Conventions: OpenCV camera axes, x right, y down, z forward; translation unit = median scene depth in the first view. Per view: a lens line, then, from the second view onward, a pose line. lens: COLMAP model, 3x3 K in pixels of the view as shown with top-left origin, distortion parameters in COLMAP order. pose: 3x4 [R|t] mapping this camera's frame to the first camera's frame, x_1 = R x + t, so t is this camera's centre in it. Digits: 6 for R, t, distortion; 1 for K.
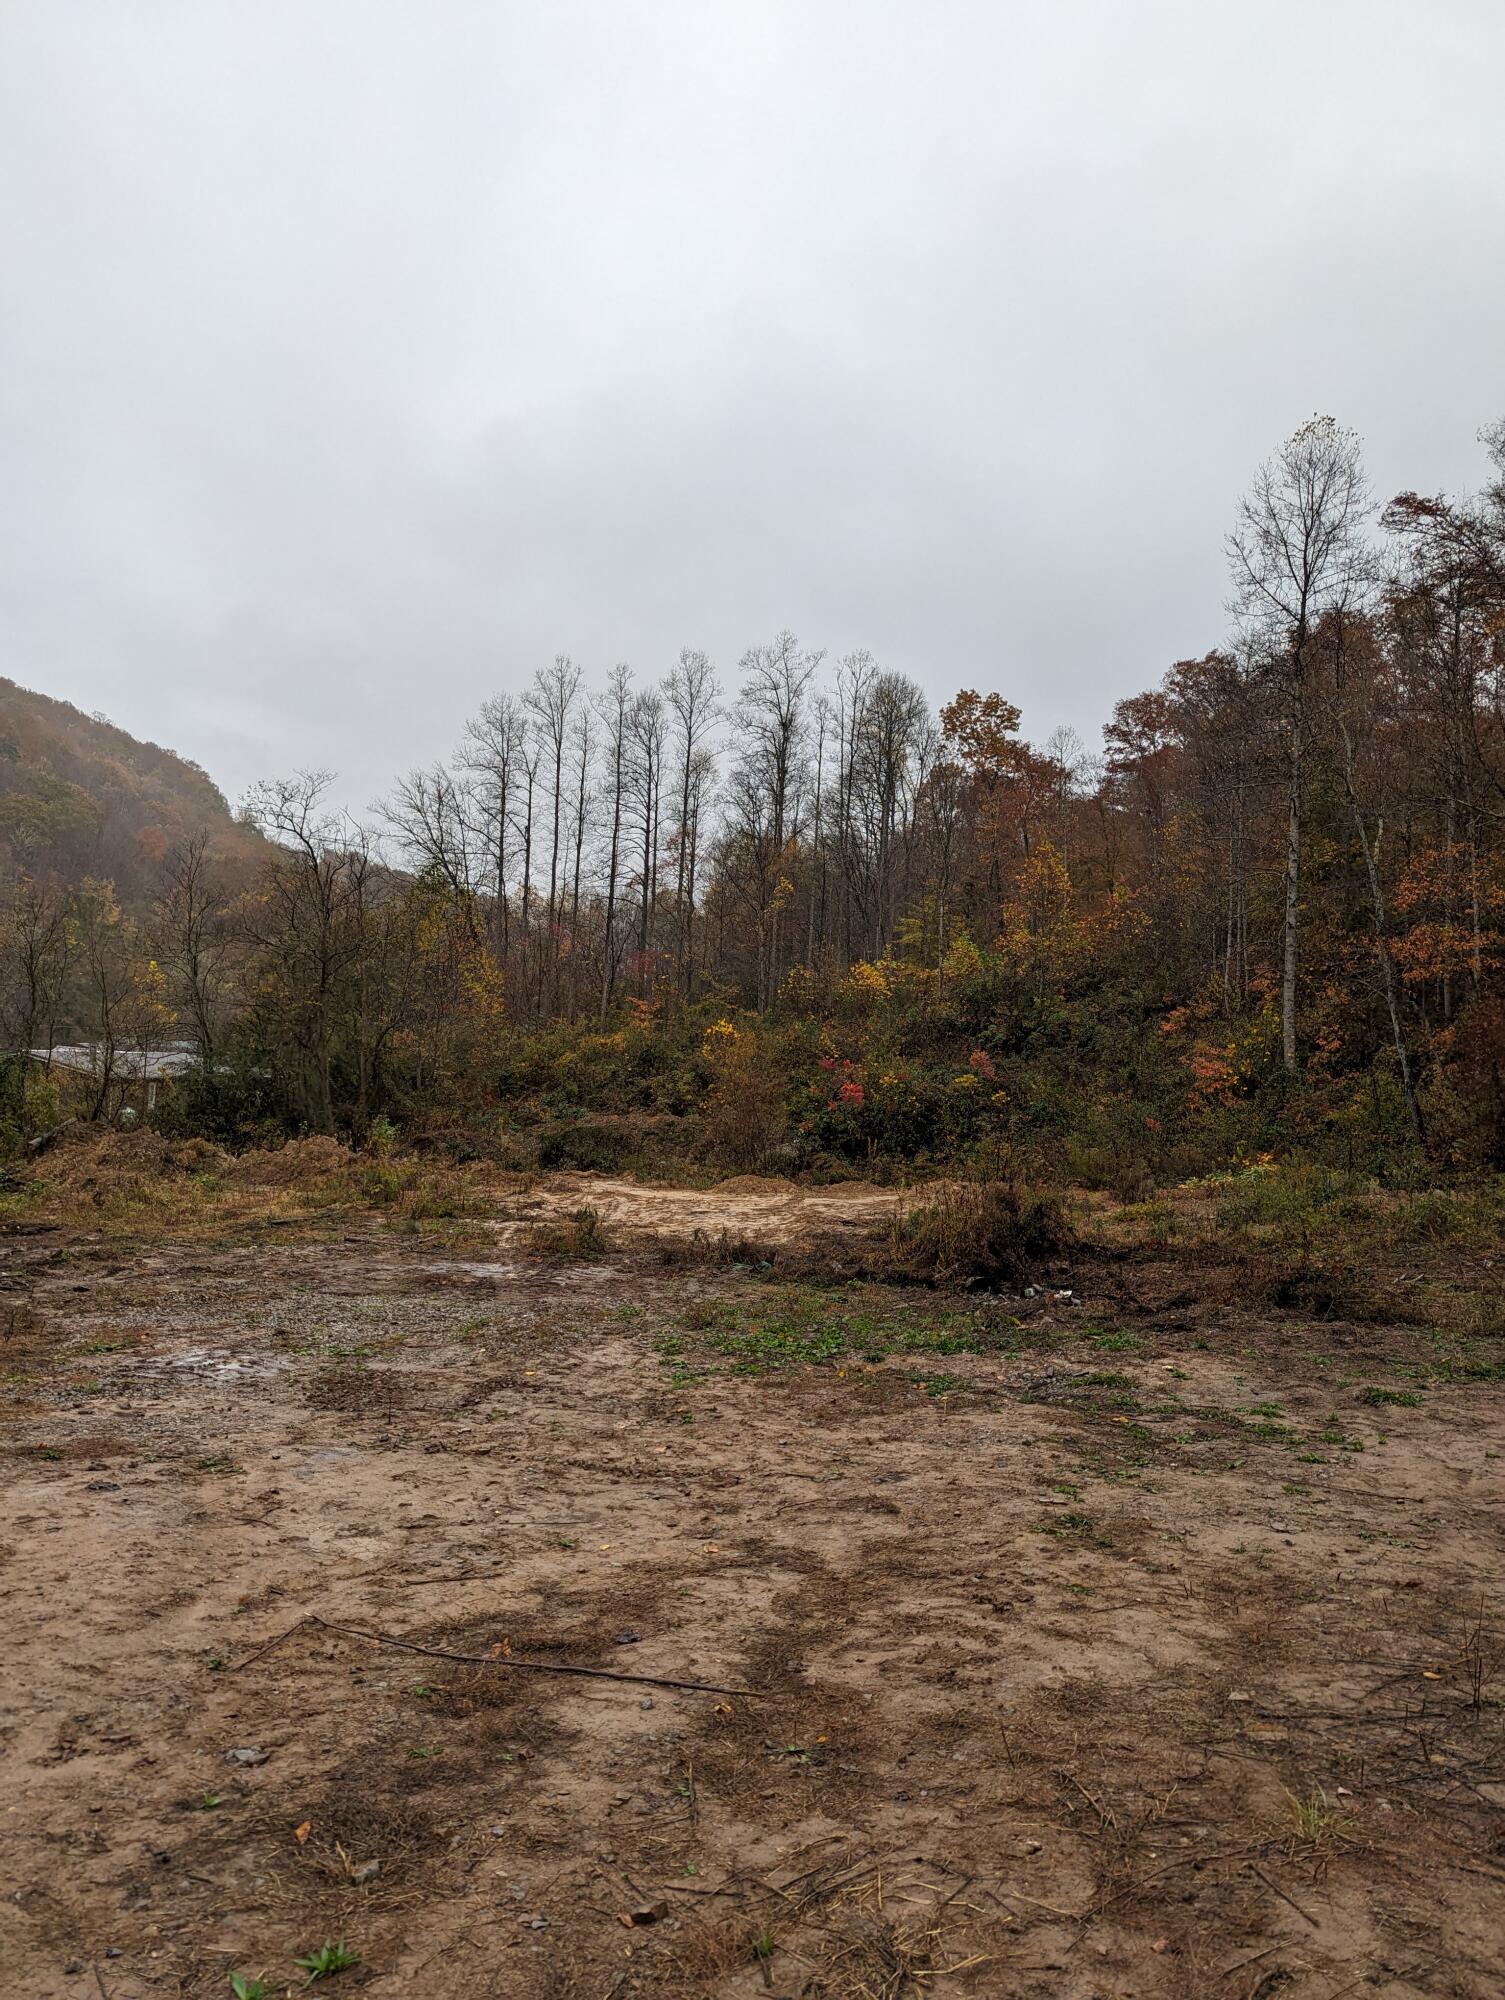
lens RADIAL K [[1455.3, 0, 739.4], [0, 1455.3, 1005.6], [0, 0, 1]] dist [0.058815, -0.037942]
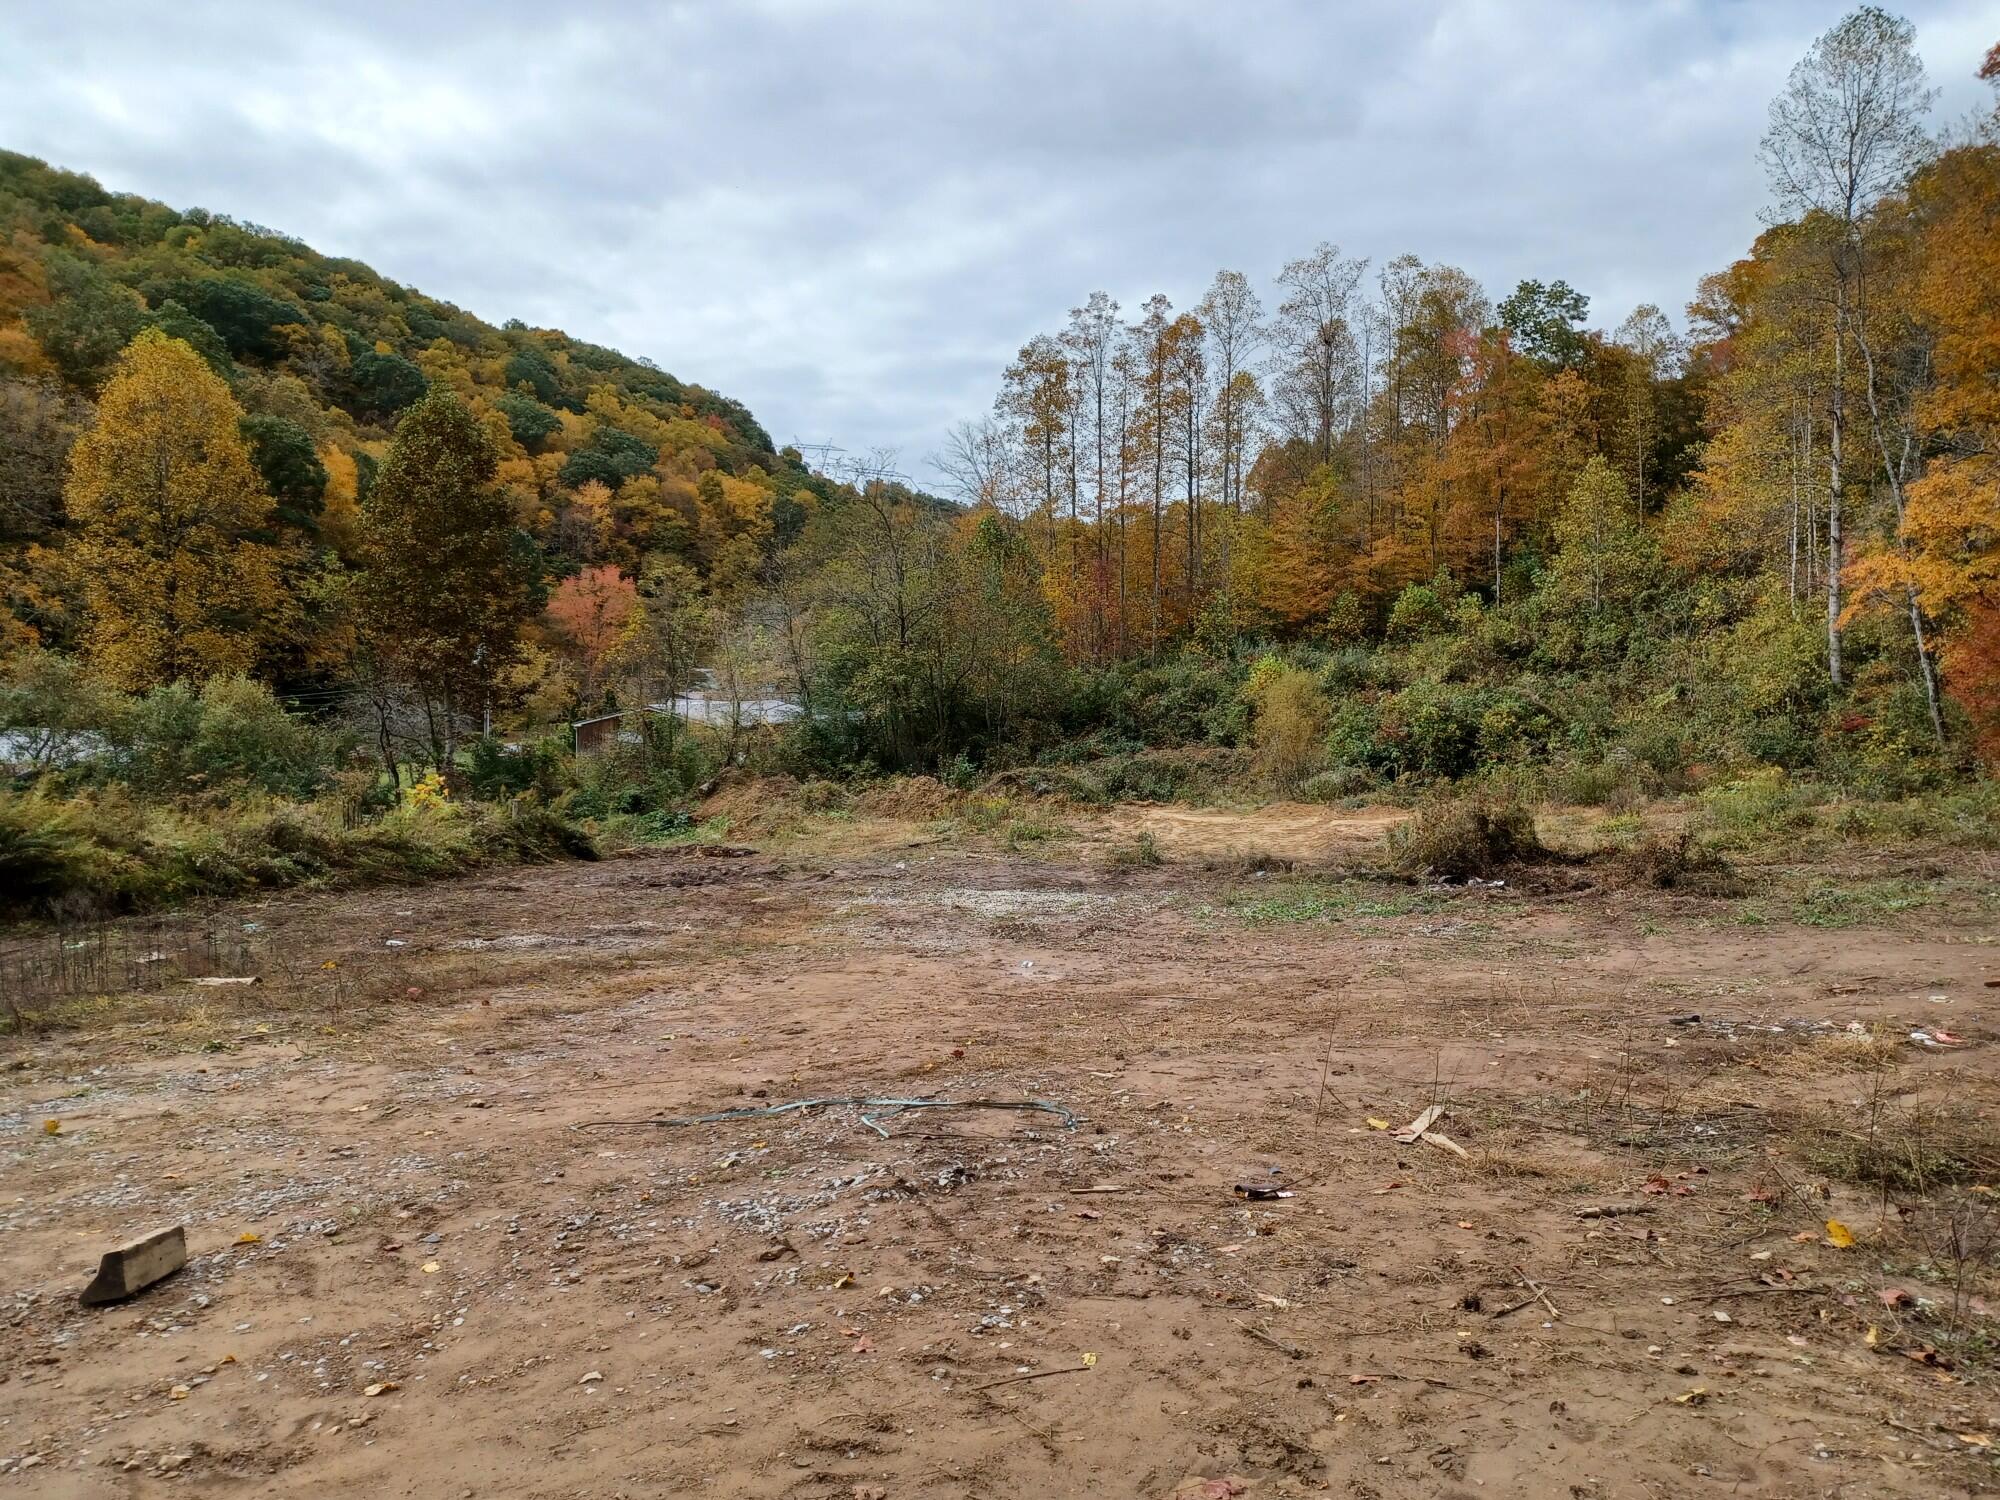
lens RADIAL K [[1547.9, 0, 973.3], [0, 1547.9, 684.7], [0, 0, 1]] dist [0.046231, -0.009665]
pose [[0.976727, -0.041400, -0.210451, 0.015671], [0.049797, 0.998154, 0.034757, -0.017622], [0.208624, -0.044428, 0.976986, -0.143148]]
